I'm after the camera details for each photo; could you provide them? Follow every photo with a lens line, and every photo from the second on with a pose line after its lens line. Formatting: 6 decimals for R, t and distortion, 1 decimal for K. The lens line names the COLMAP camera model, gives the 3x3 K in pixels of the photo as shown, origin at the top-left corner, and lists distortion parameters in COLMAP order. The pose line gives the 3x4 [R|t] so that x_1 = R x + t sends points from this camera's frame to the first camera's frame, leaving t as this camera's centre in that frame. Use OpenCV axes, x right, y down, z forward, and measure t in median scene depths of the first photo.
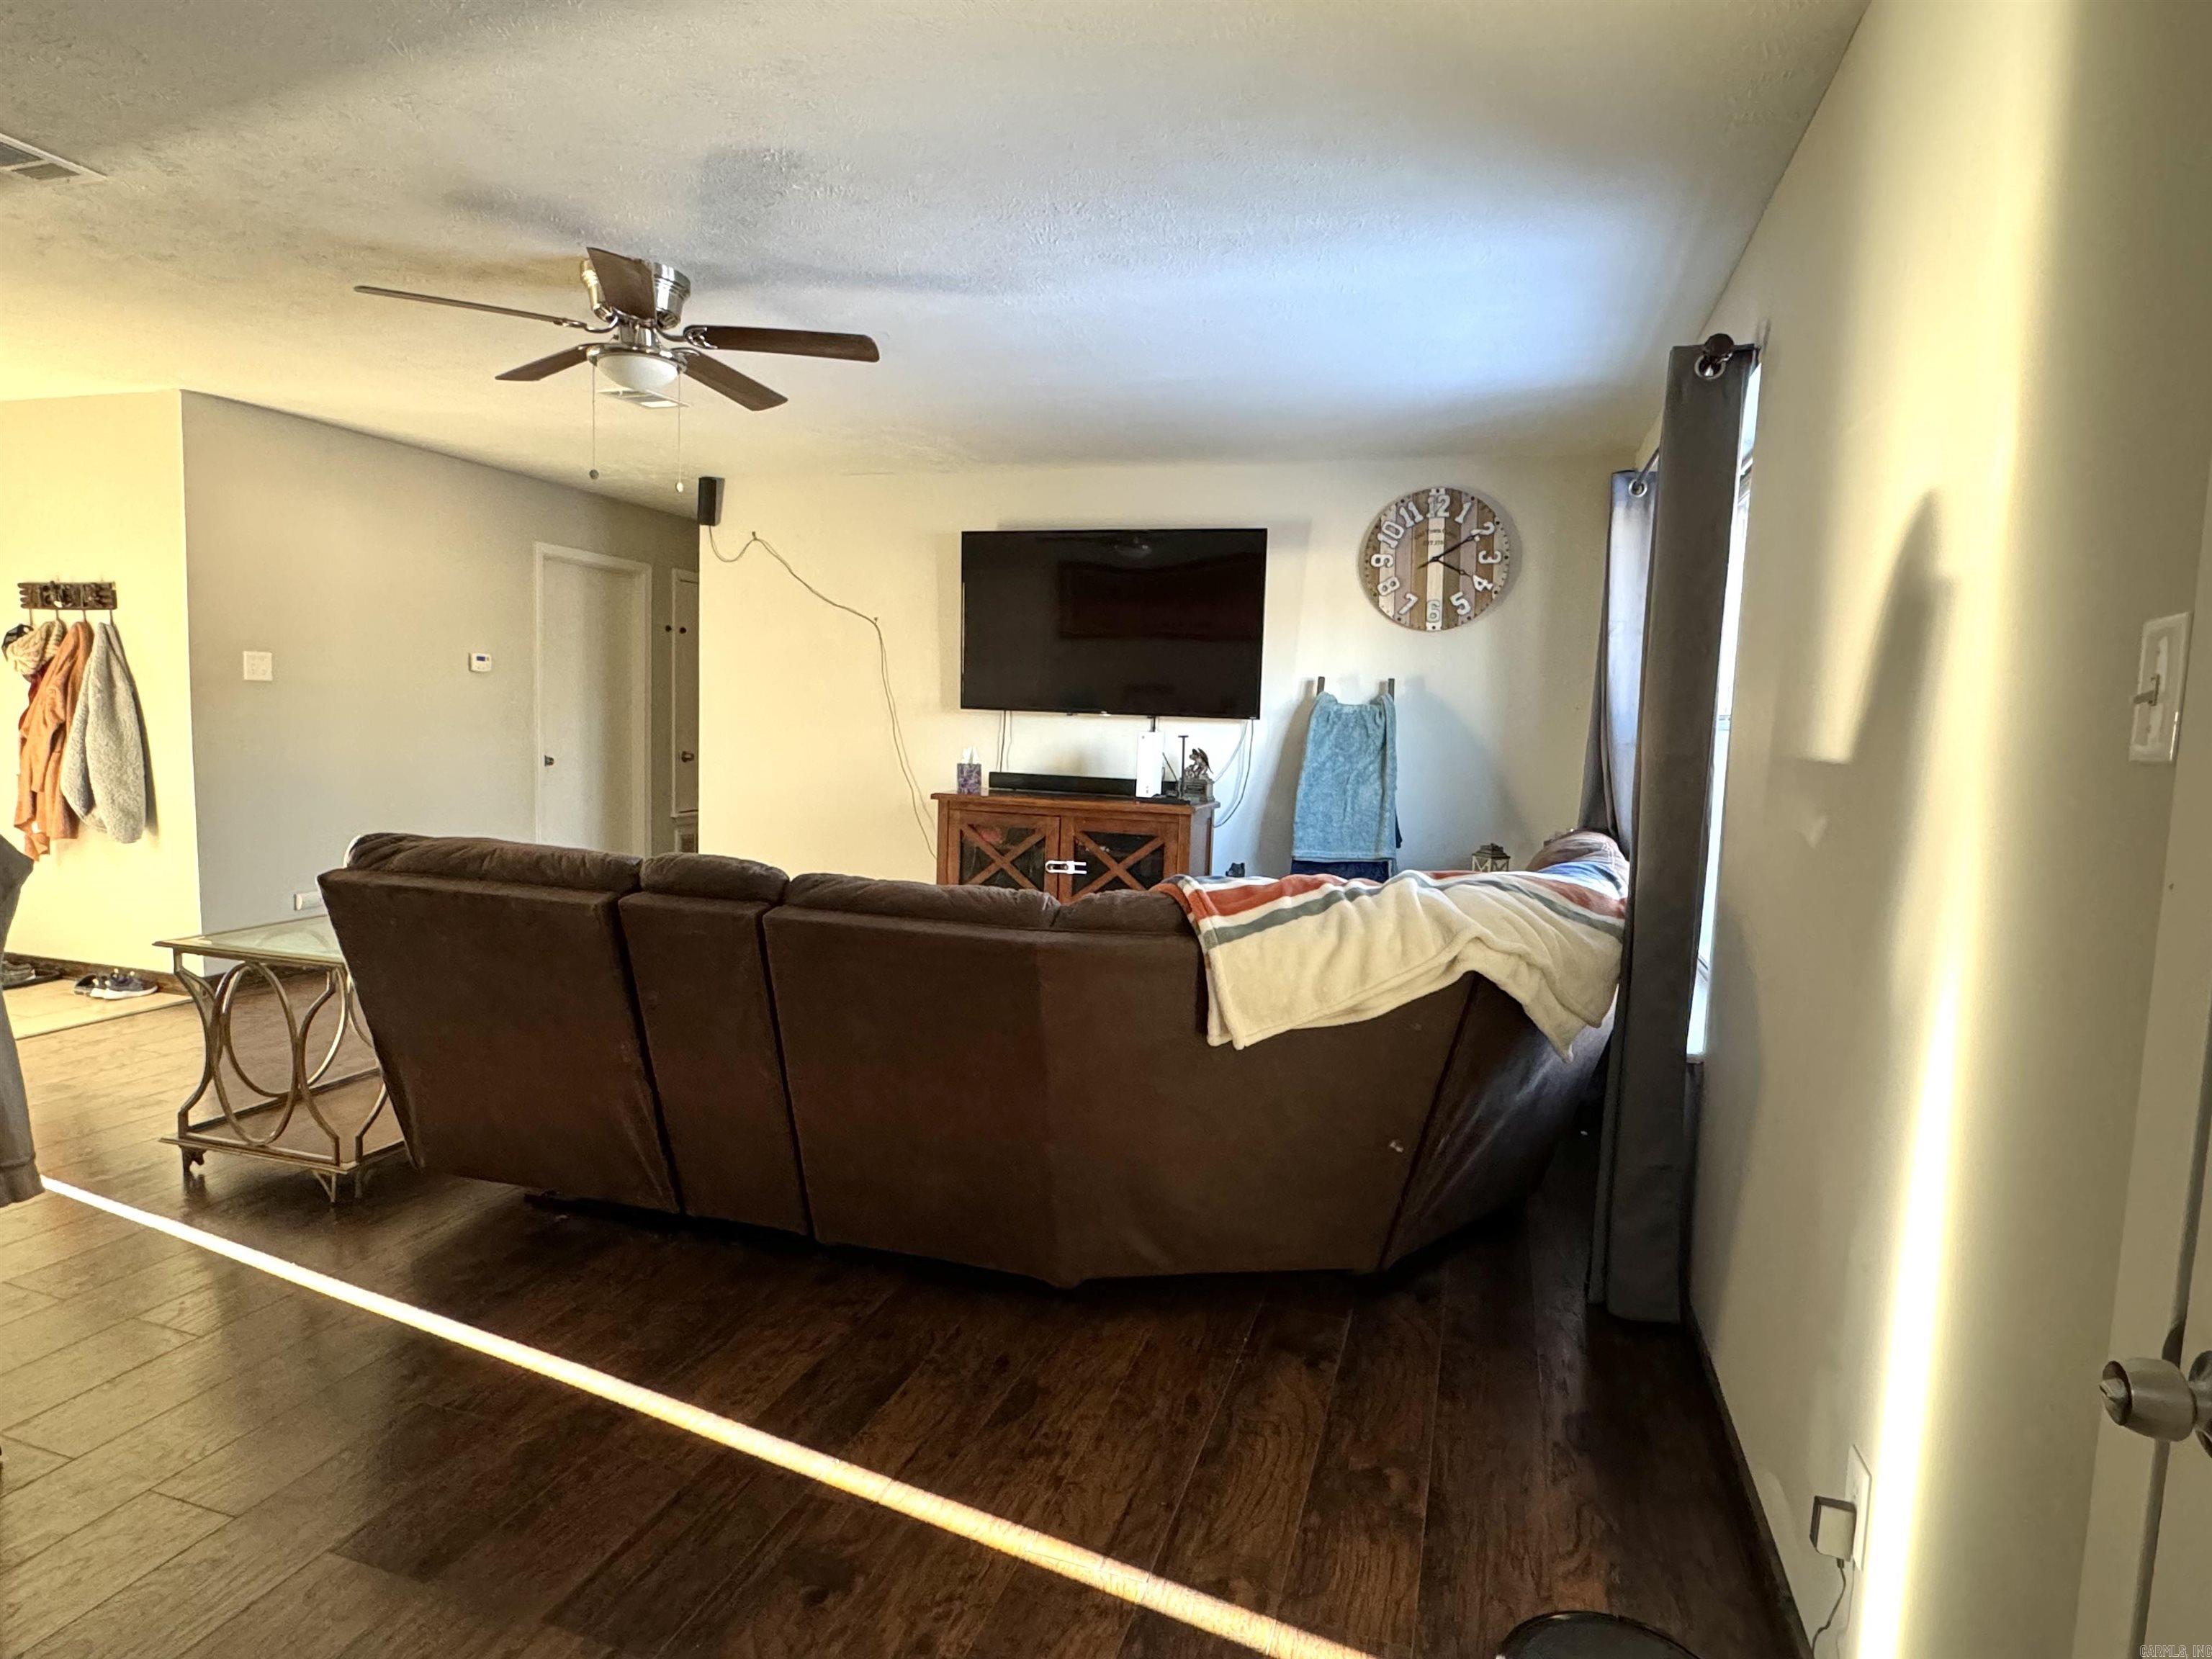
lens RADIAL K [[1212.8, 0, 1117.0], [0, 1212.8, 821.0], [0, 0, 1]] dist [-0.004190, 0.000062]
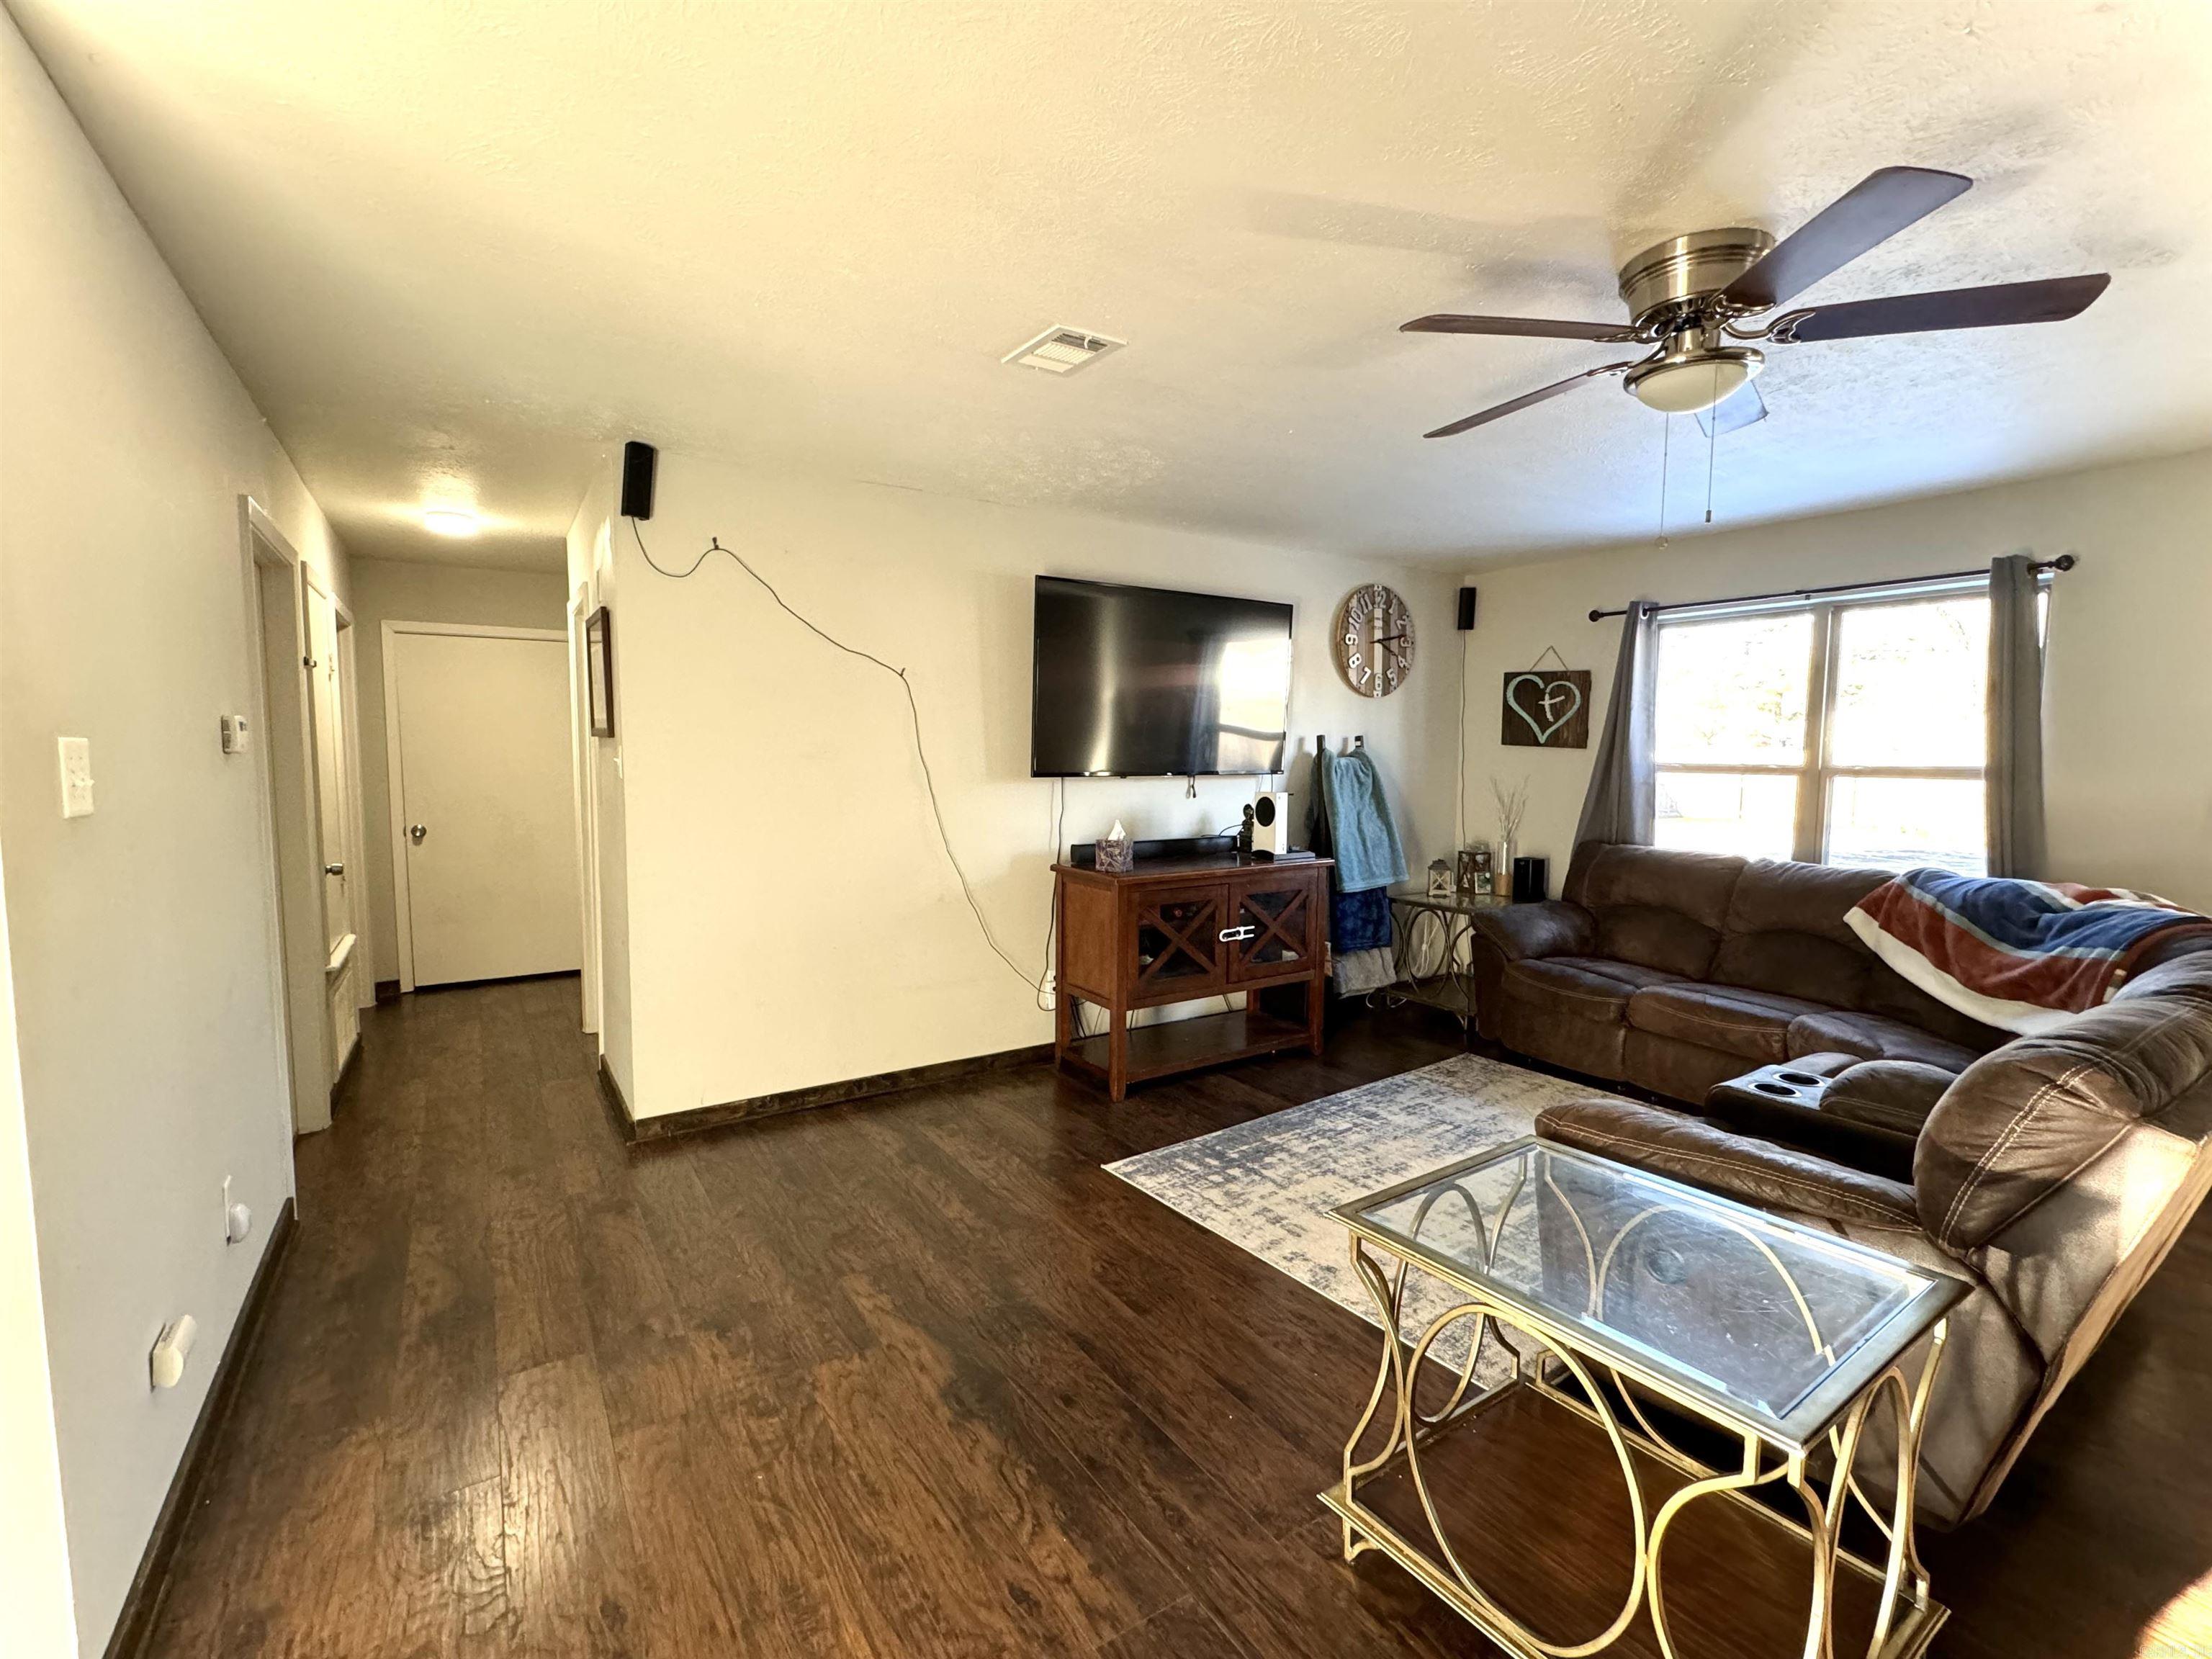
lens RADIAL K [[983.8, 0, 1109.6], [0, 983.8, 831.0], [0, 0, 1]] dist [-0.000406, 0.000172]
pose [[0.643139, -0.094781, 0.759861, -0.714099], [0.082819, 0.995099, 0.054026, -0.097631], [-0.761257, 0.028185, 0.647837, 0.552563]]
